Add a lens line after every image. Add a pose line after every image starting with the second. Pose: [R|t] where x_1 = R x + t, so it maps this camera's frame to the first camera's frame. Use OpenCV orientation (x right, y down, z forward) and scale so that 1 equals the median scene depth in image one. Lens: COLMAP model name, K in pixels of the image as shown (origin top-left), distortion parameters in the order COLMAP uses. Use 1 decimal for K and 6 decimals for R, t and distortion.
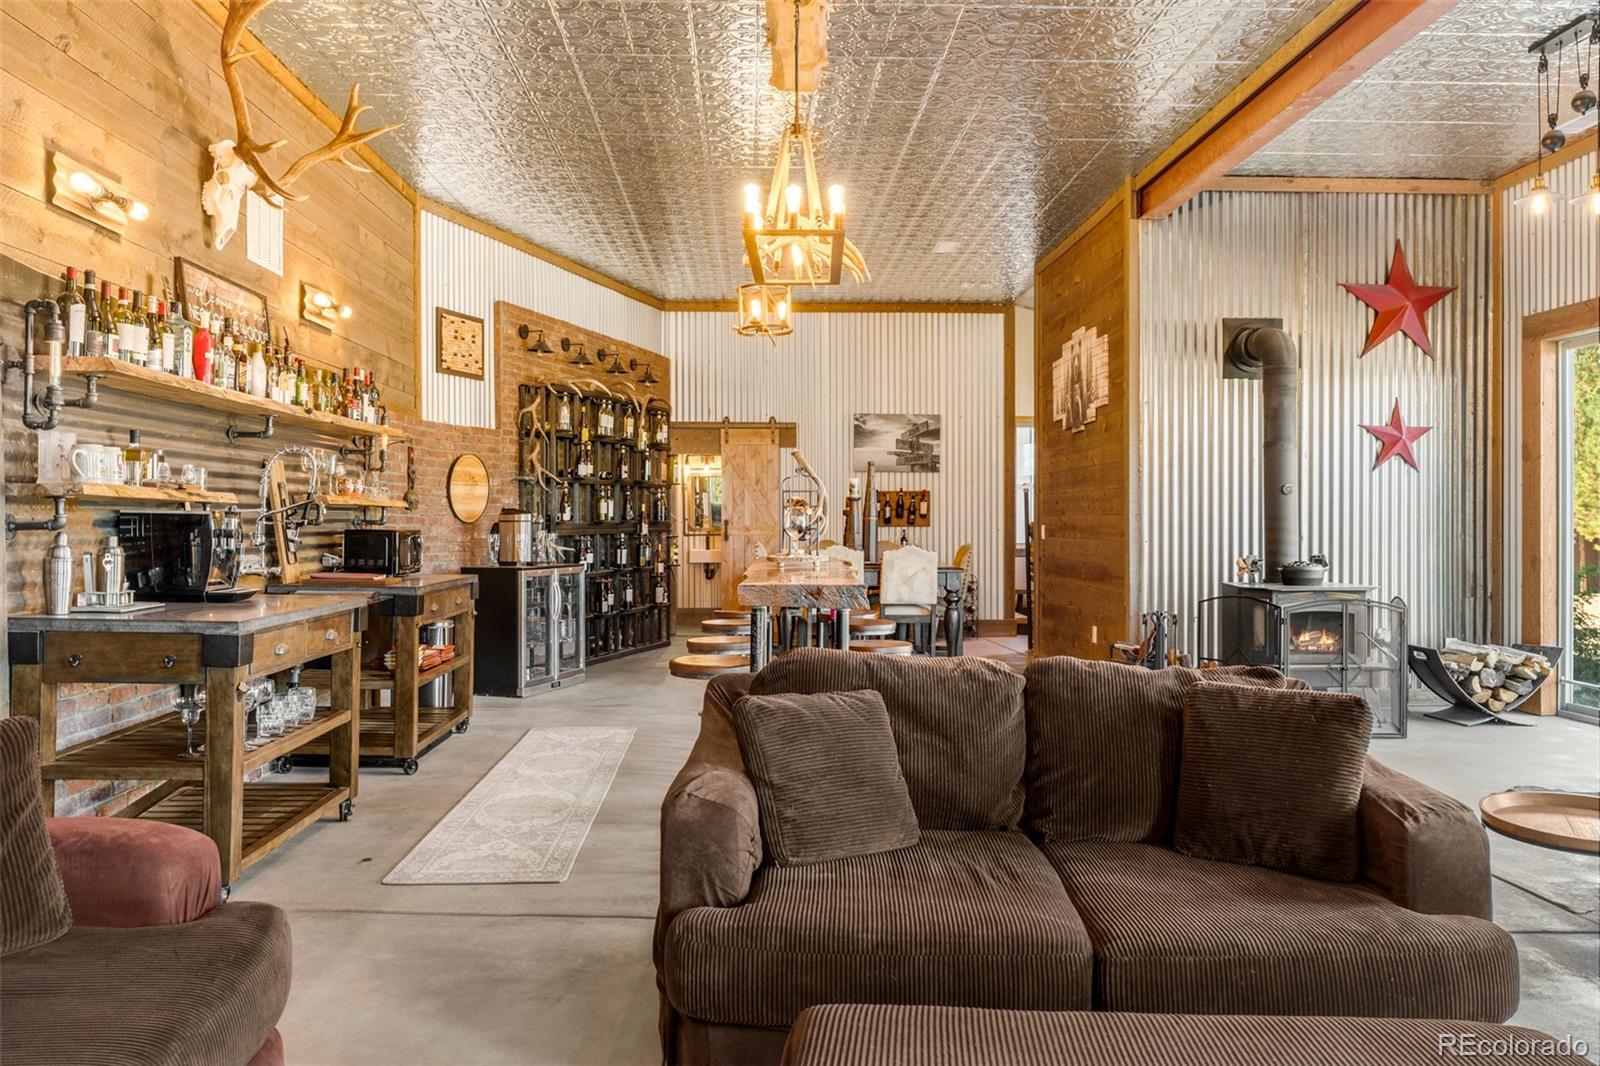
lens RADIAL K [[1257.8, 0, 800.0], [0, 1257.8, 533.0], [0, 0, 1]] dist [-0.001504, -0.000146]
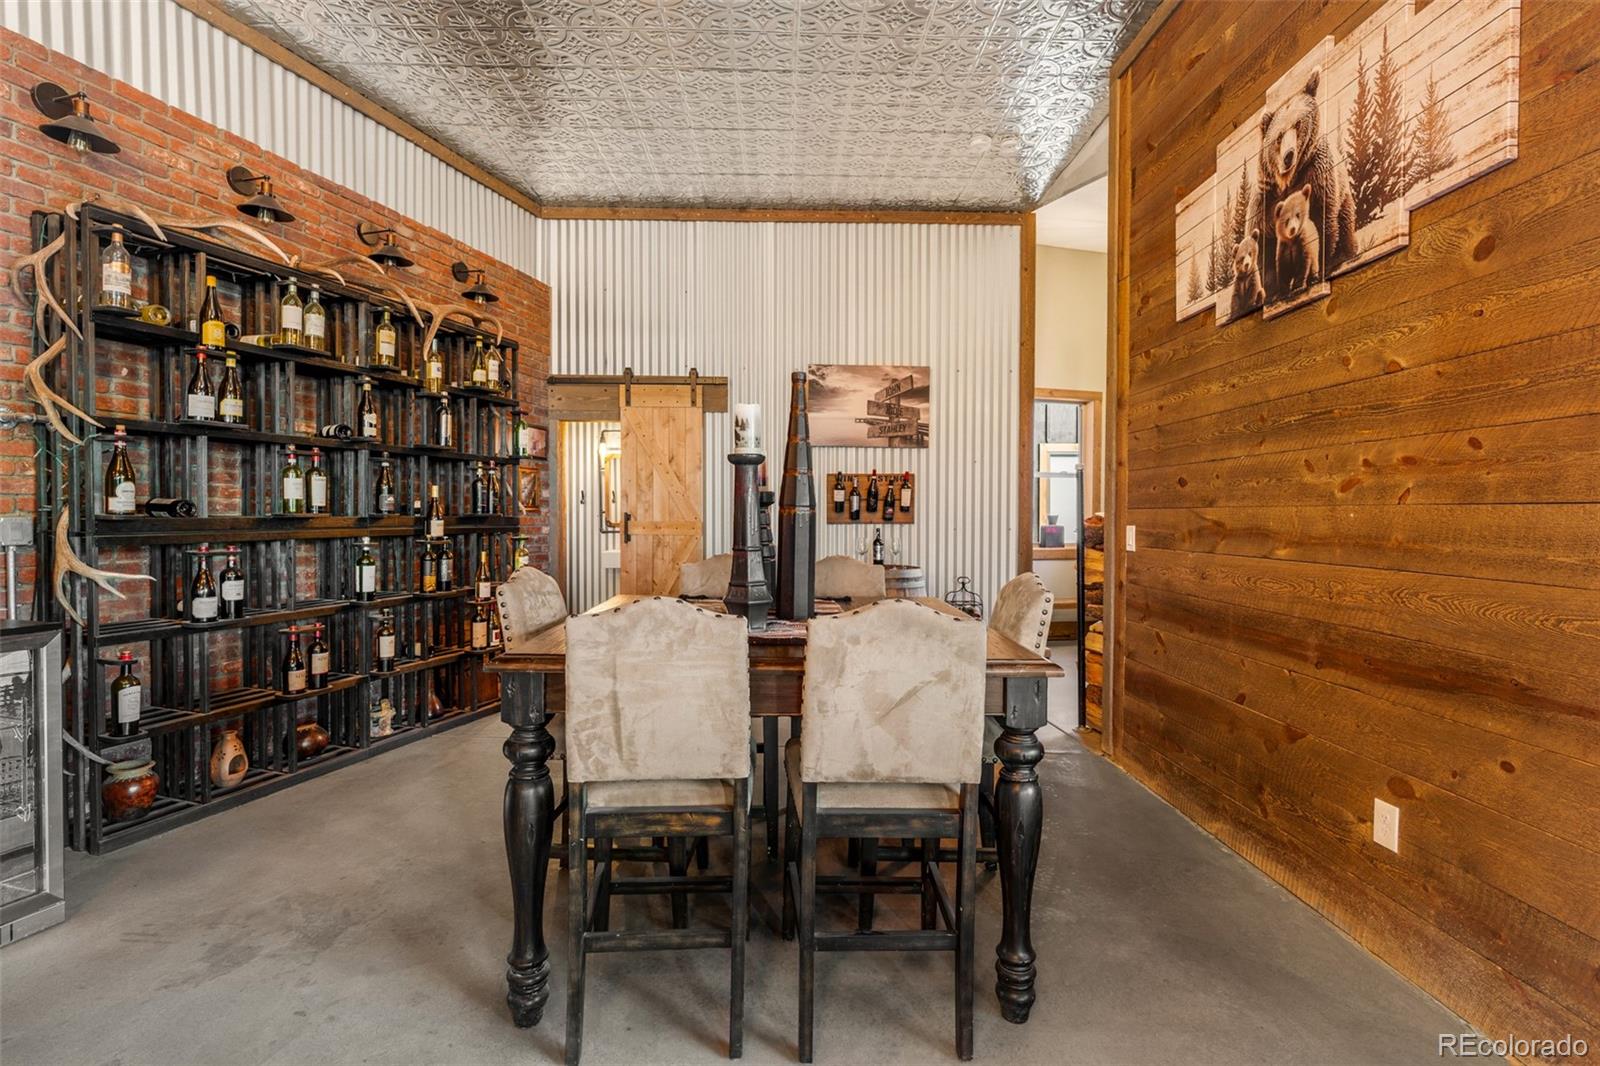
lens RADIAL K [[778.1, 0, 800.0], [0, 778.1, 533.0], [0, 0, 1]] dist [0.000224, -0.000034]
pose [[0.999856, 0.005436, -0.016080, 0.045813], [-0.005203, 0.999881, 0.014521, -0.006129], [0.016157, -0.014435, 0.999765, 0.560146]]
